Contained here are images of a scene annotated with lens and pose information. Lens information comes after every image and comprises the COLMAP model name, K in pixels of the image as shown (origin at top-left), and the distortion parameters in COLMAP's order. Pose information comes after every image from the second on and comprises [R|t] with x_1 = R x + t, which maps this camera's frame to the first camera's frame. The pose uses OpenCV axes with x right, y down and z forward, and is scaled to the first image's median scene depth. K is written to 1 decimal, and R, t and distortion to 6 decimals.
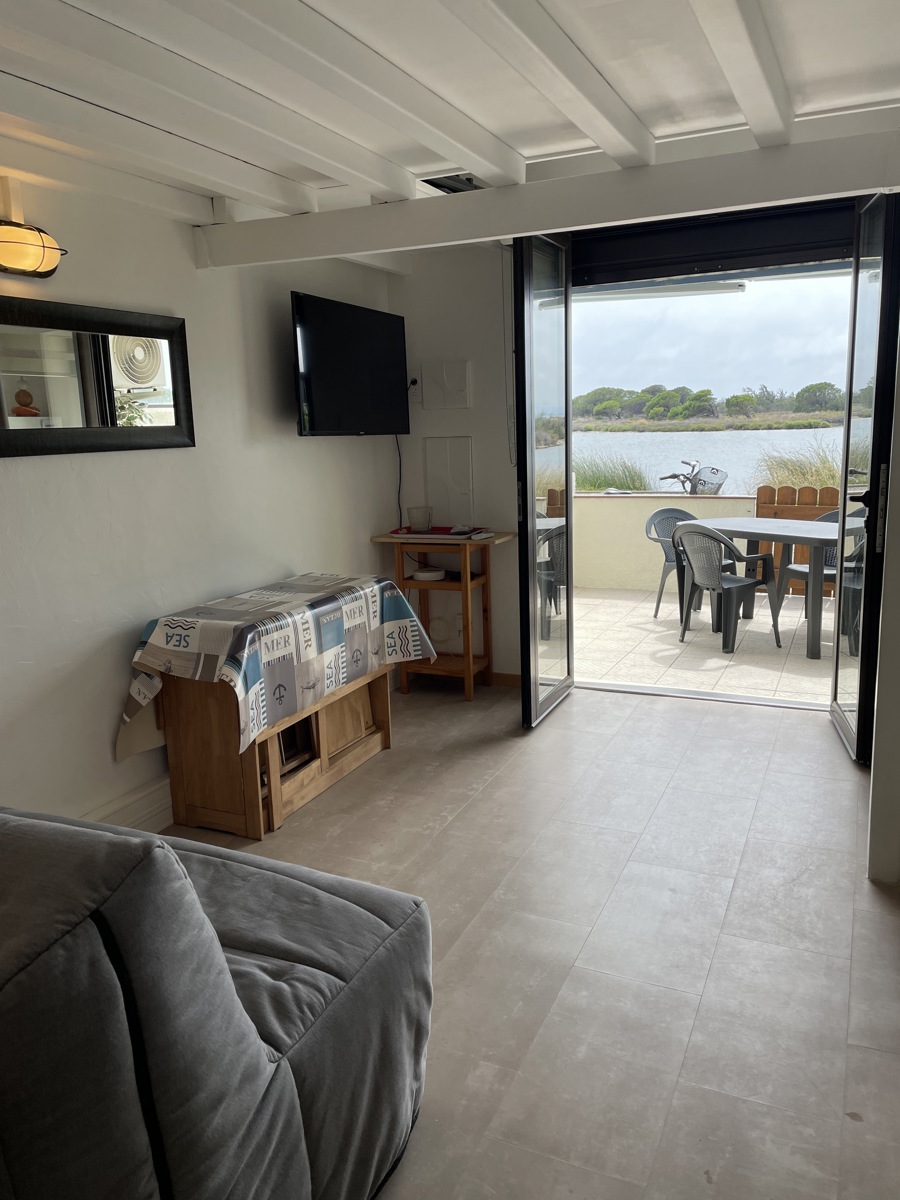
lens RADIAL K [[905.0, 0, 453.6], [0, 905.0, 596.6], [0, 0, 1]] dist [0.089231, -0.112265]
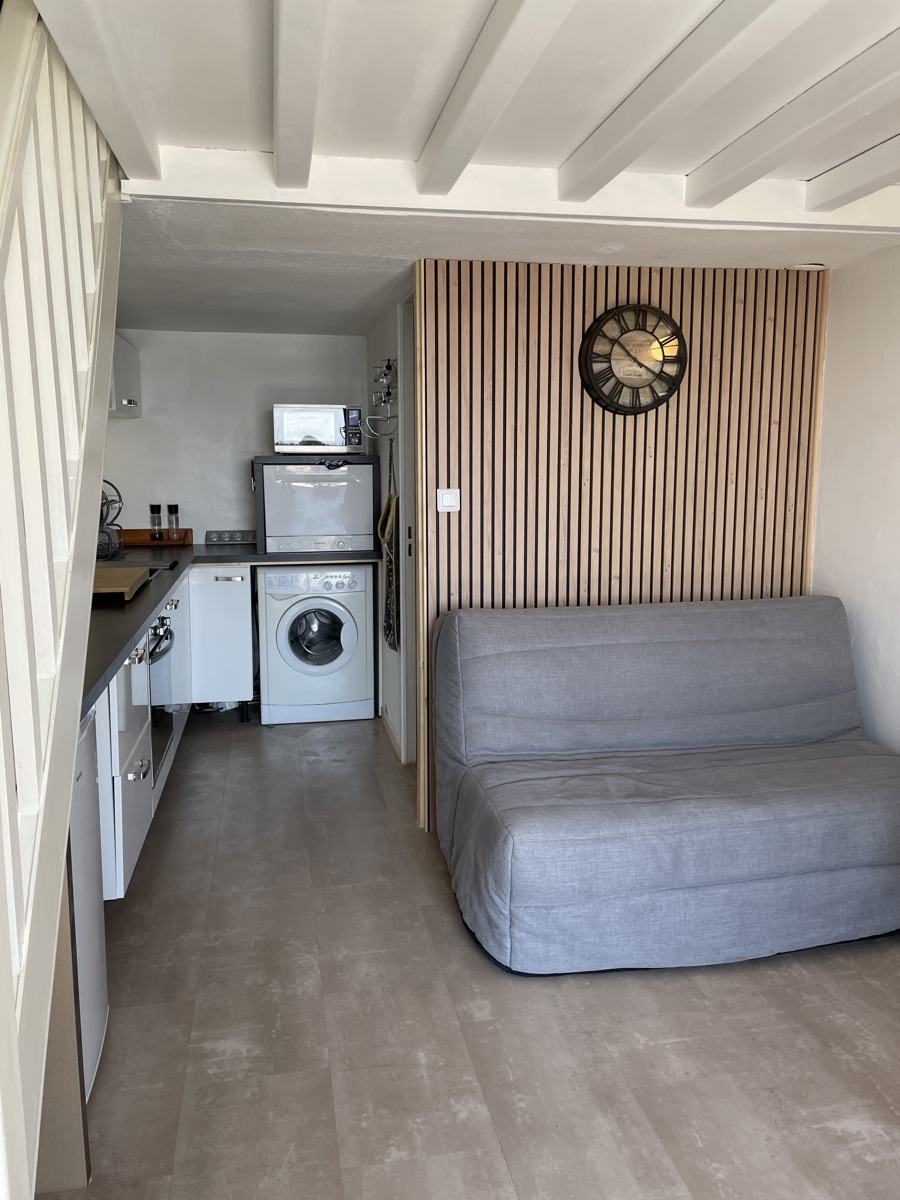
lens RADIAL K [[905.0, 0, 449.1], [0, 905.0, 584.7], [0, 0, 1]] dist [0.089231, -0.112265]
pose [[-0.815540, 0.108202, -0.568495, 0.471507], [-0.087678, 0.947922, 0.306197, -0.244330], [0.572020, 0.299561, -0.763581, 1.199896]]
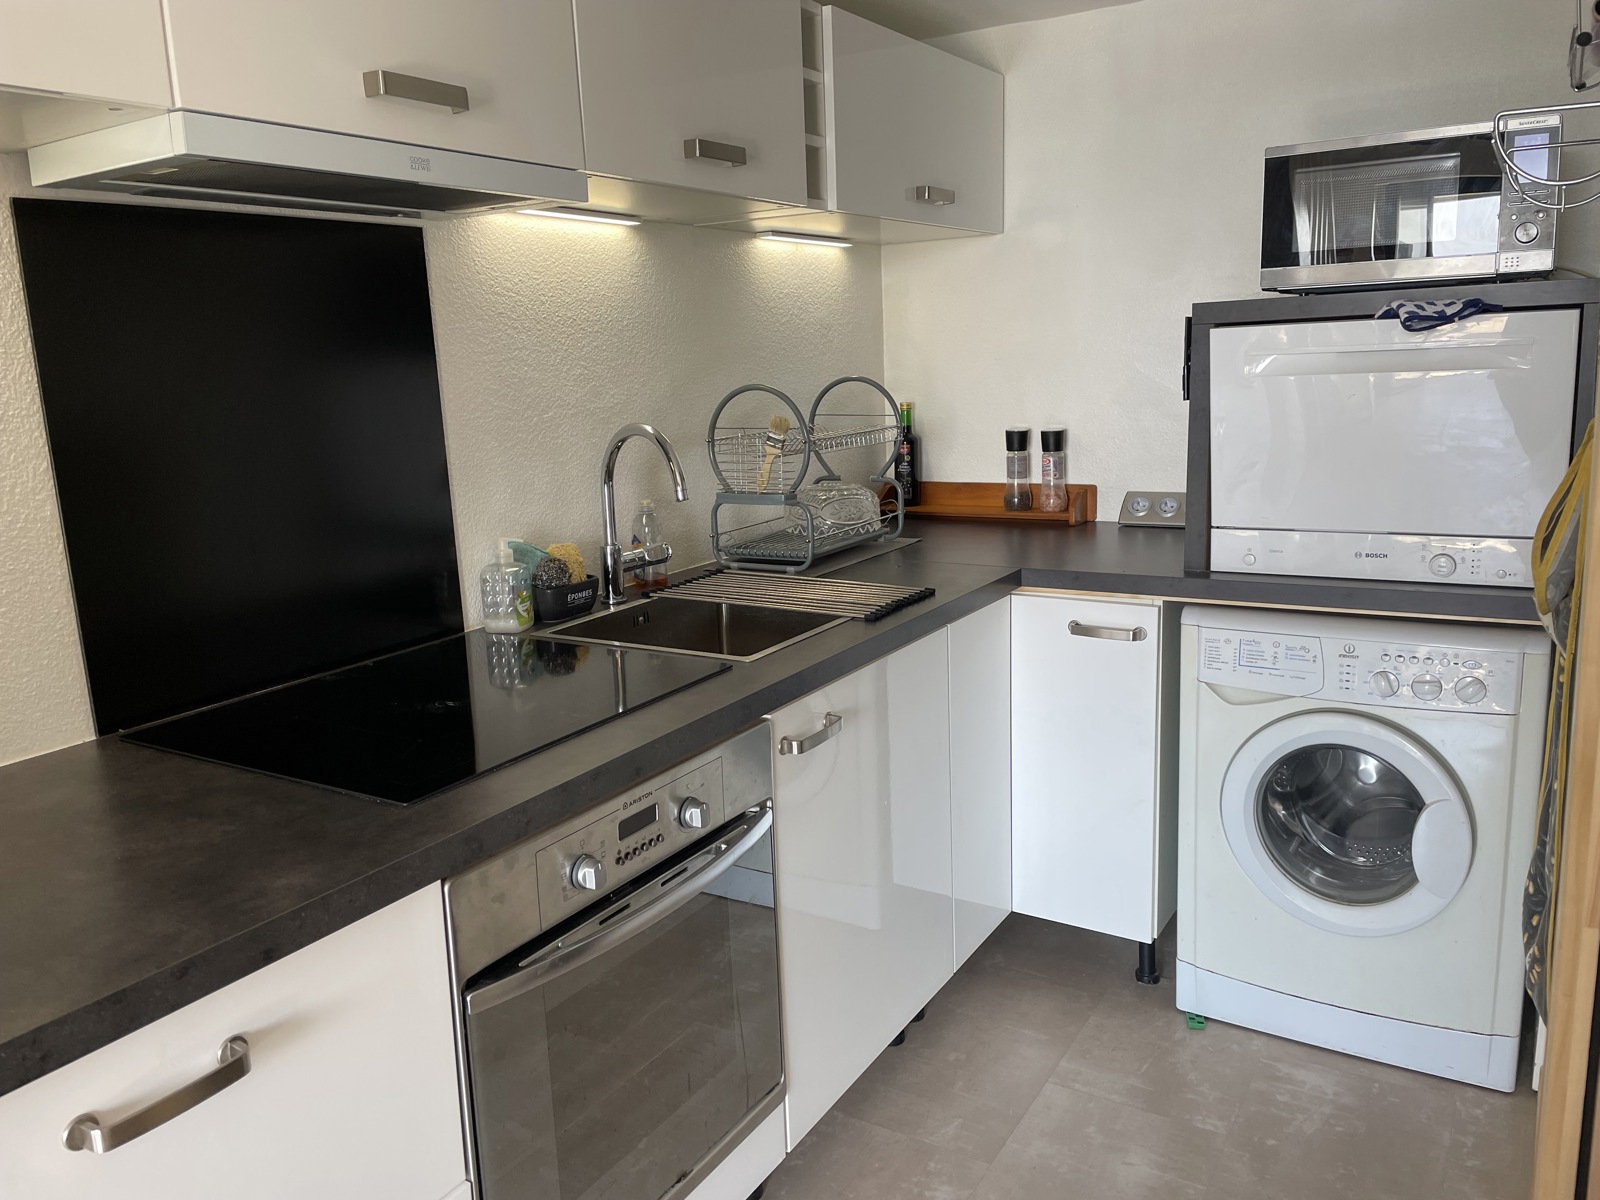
lens RADIAL K [[1206.7, 0, 804.2], [0, 1206.7, 588.2], [0, 0, 1]] dist [0.089231, -0.112265]
pose [[-0.989645, 0.043190, 0.136887, -0.041758], [0.091800, 0.923568, 0.372282, -0.081803], [-0.110346, 0.380993, -0.917969, 0.514868]]
